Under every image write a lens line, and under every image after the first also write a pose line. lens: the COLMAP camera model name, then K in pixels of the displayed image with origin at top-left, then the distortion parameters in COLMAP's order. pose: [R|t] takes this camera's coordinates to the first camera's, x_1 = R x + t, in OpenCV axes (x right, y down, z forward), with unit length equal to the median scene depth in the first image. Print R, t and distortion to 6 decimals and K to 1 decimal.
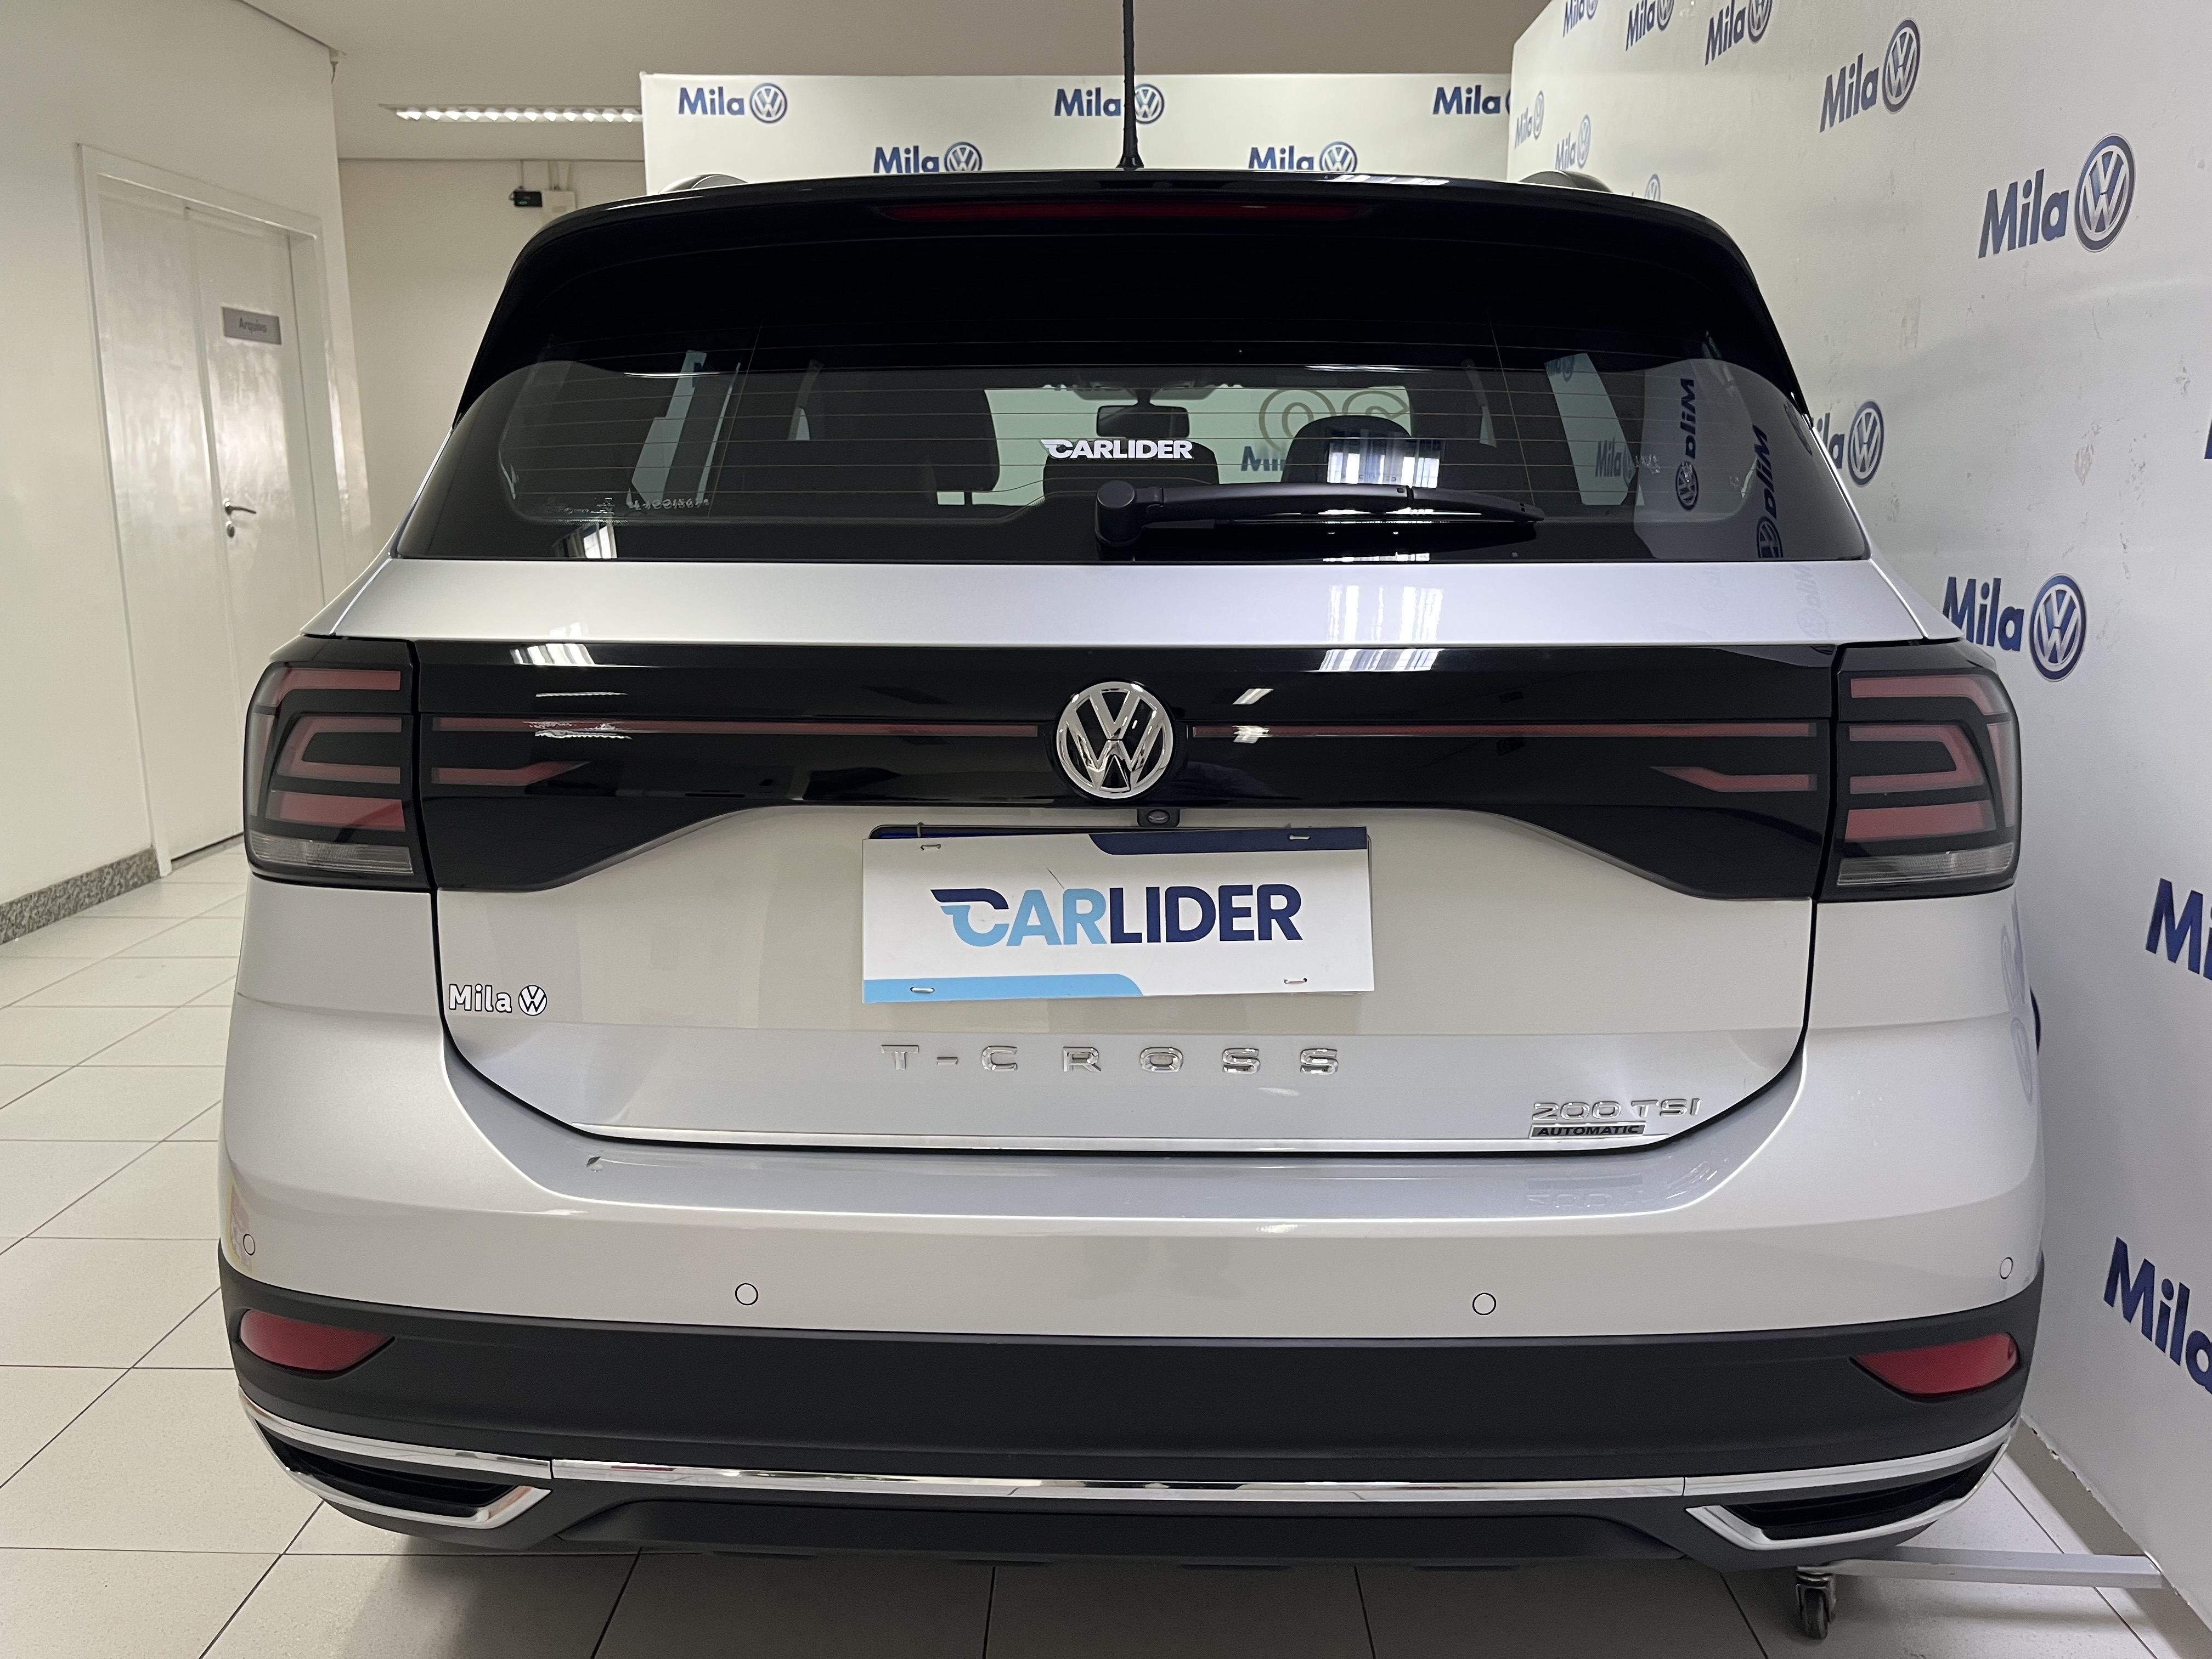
lens RADIAL K [[1761.5, 0, 1087.6], [0, 1761.5, 817.6], [0, 0, 1]] dist [0.027556, -0.071401]
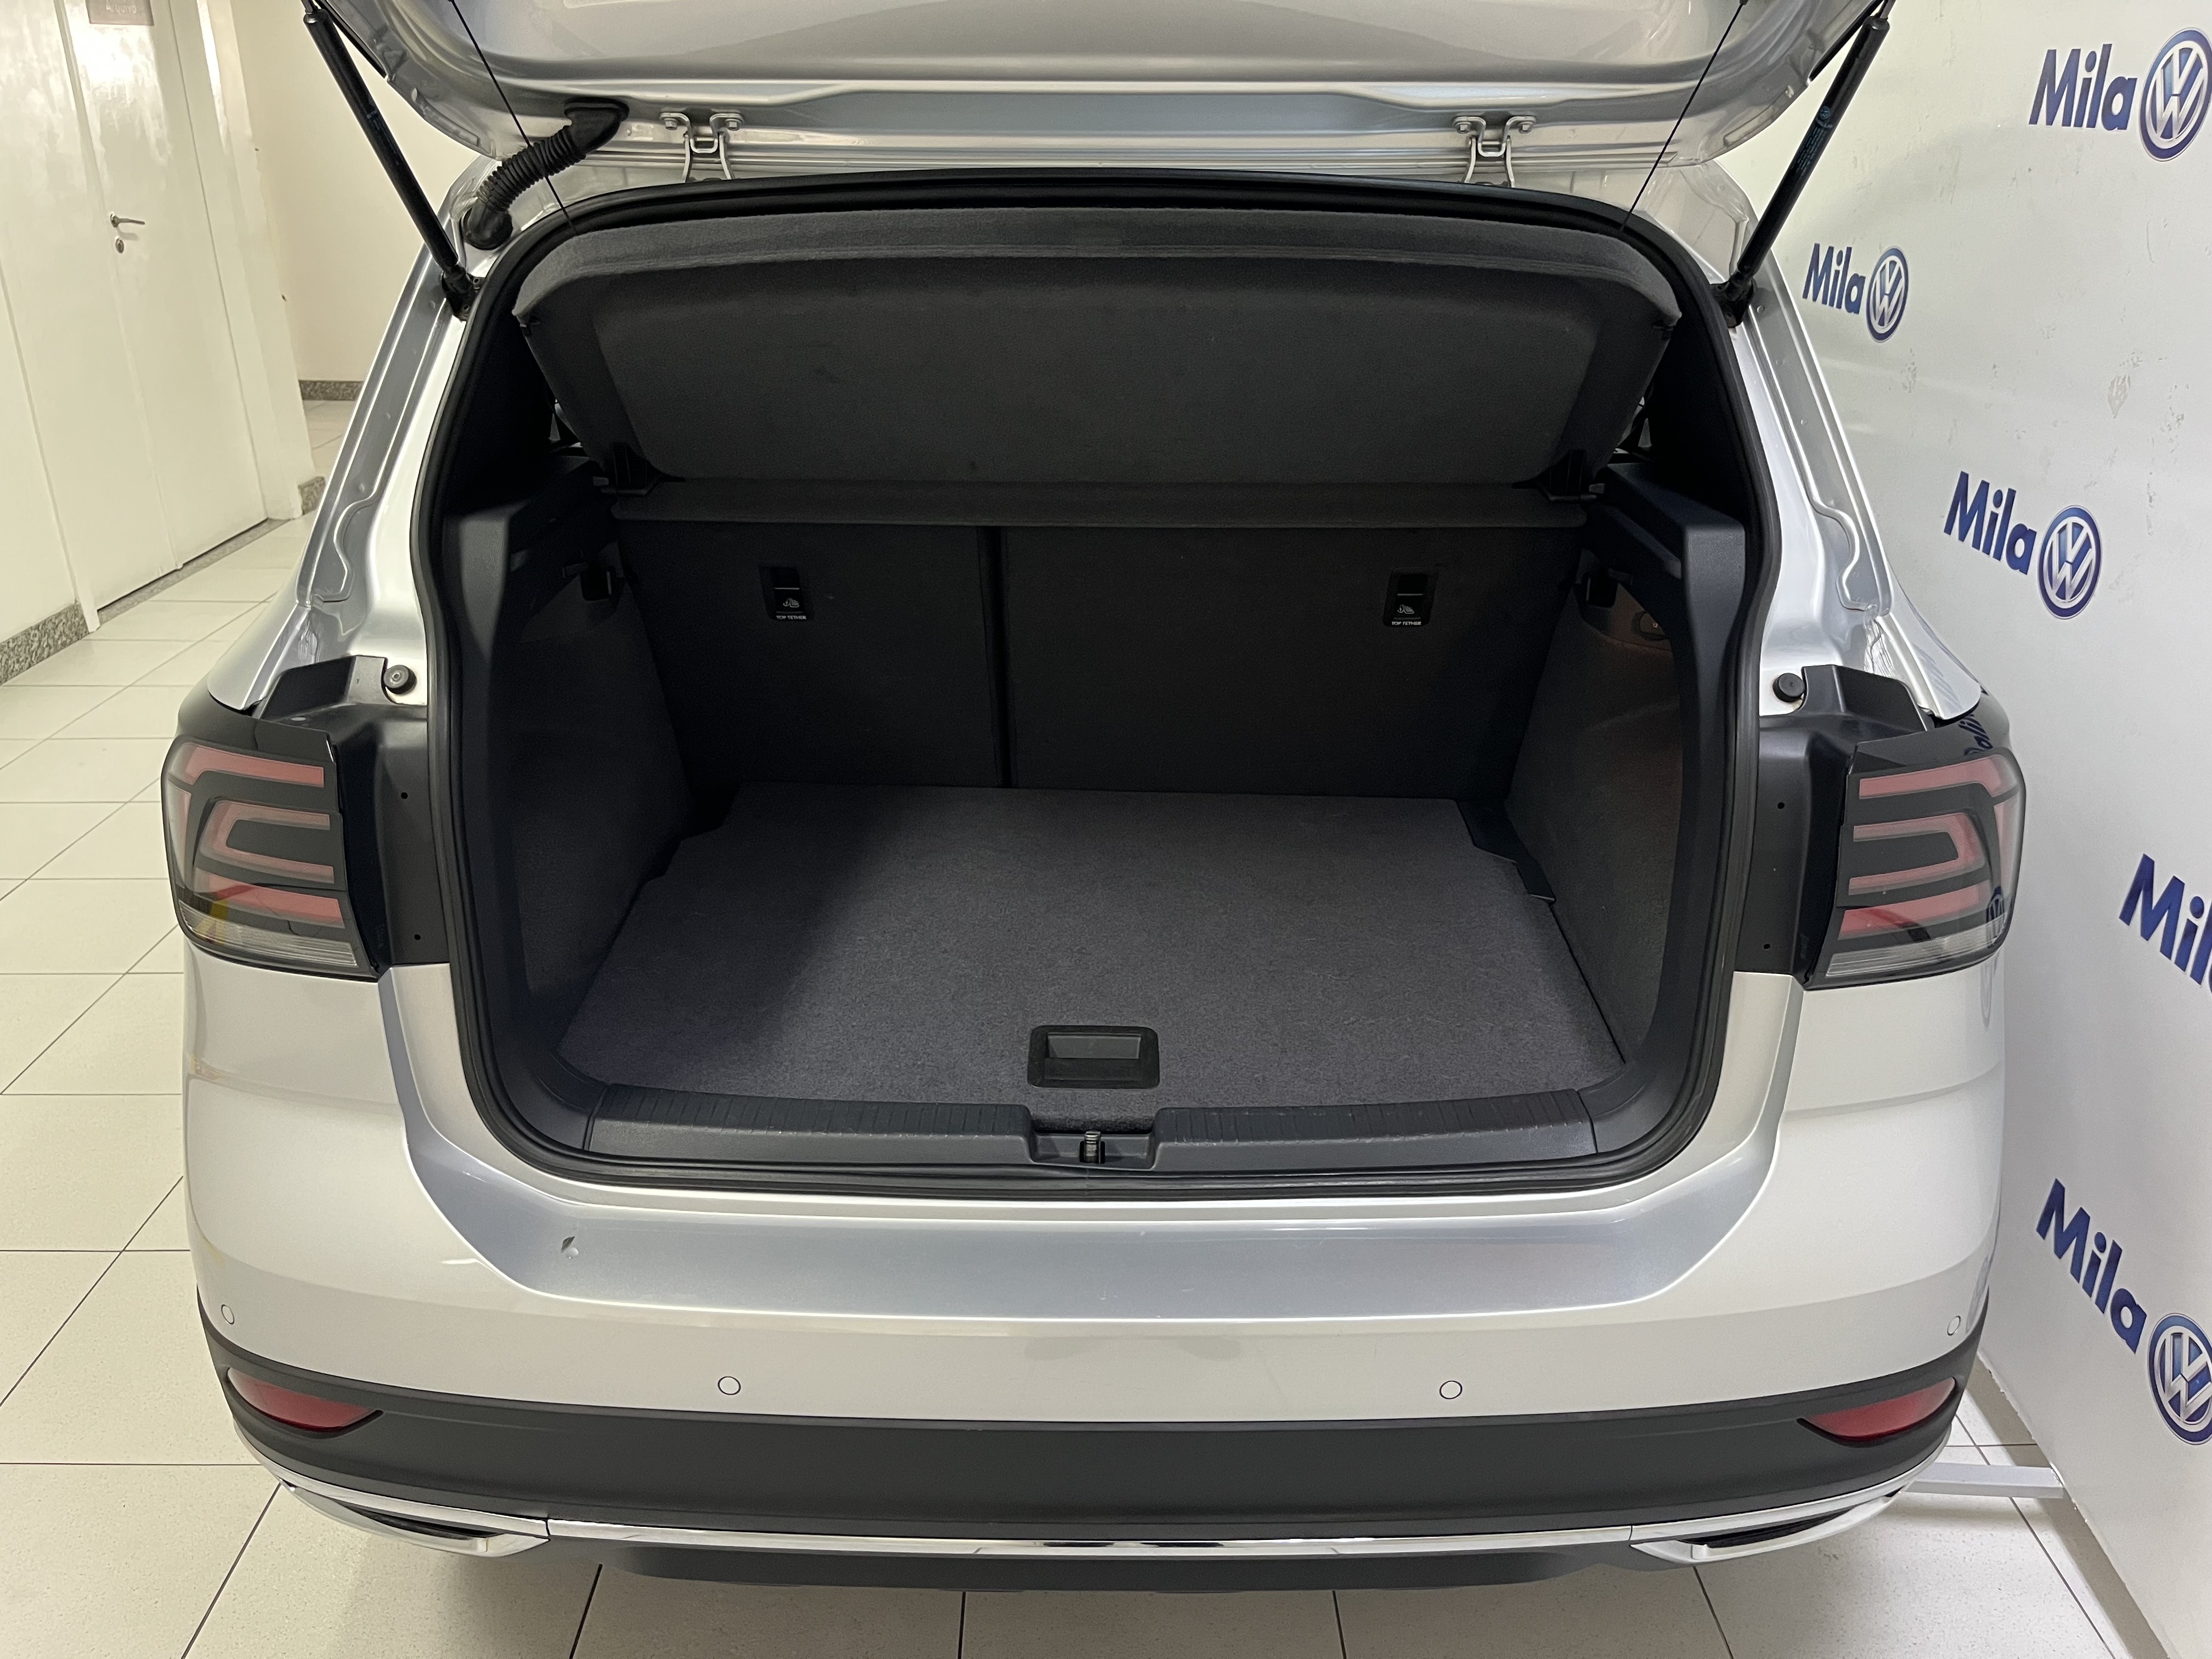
lens RADIAL K [[1761.5, 0, 1099.8], [0, 1761.5, 889.7], [0, 0, 1]] dist [0.027556, -0.071401]
pose [[0.999573, -0.008956, 0.027821, -0.005286], [0.002380, 0.973674, 0.227932, -0.219274], [-0.029130, -0.227768, 0.973280, 0.063686]]
